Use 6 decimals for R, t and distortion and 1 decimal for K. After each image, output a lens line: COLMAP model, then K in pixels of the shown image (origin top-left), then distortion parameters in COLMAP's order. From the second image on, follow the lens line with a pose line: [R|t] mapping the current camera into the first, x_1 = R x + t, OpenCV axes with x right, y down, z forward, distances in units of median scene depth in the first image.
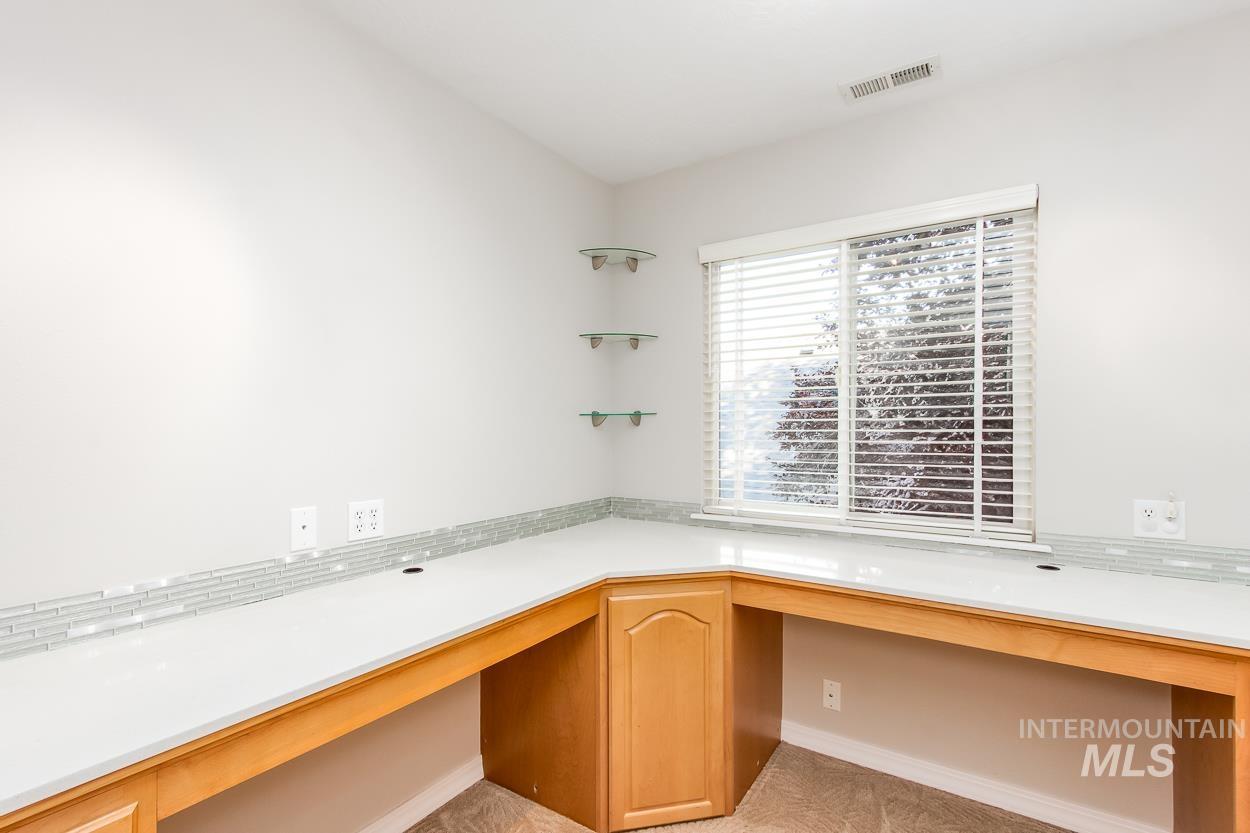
lens RADIAL K [[583.3, 0, 622.2], [0, 583.3, 420.0], [0, 0, 1]] dist [-0.015907, 0.004559]
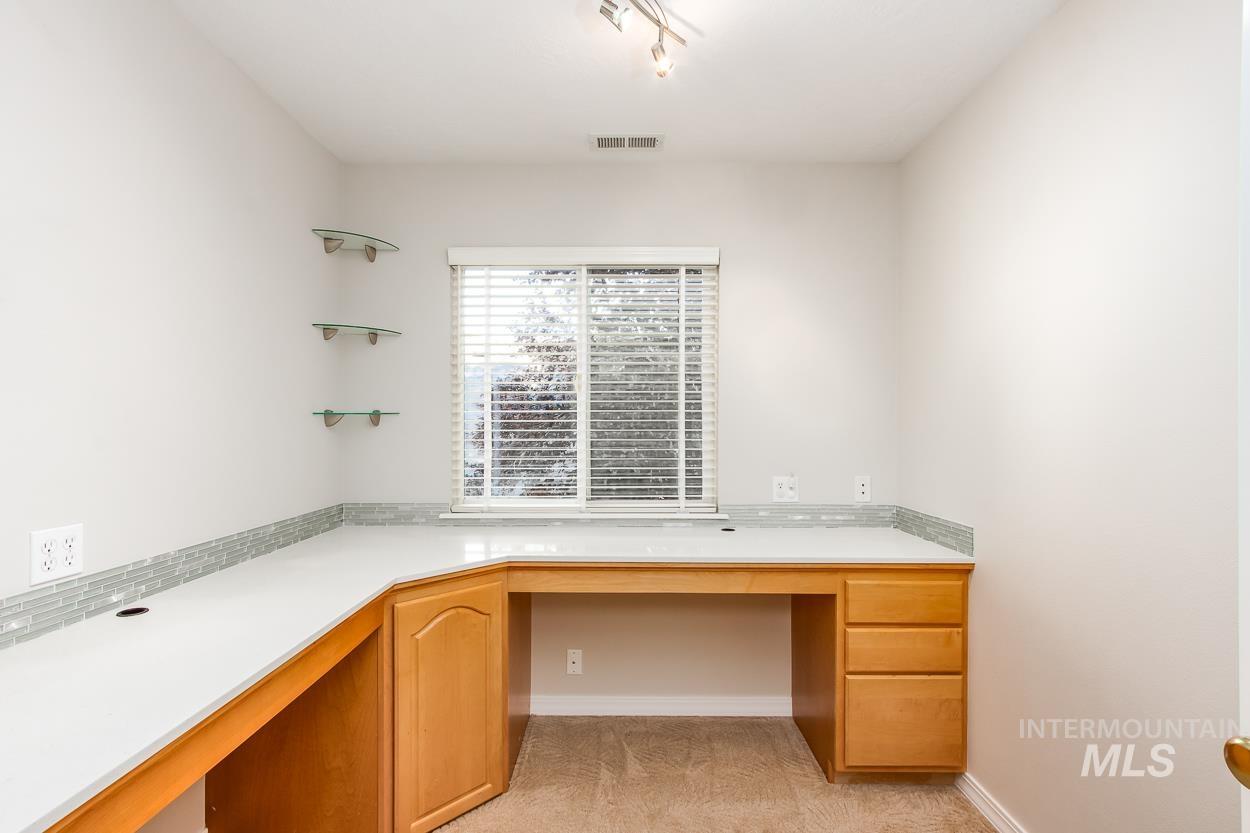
lens RADIAL K [[583.3, 0, 633.4], [0, 583.3, 416.9], [0, 0, 1]] dist [-0.015907, 0.004559]
pose [[0.824432, 0.009661, 0.565879, -0.213475], [-0.006485, 0.999950, -0.007624, 0.000025], [-0.565924, 0.002616, 0.824453, -0.012167]]
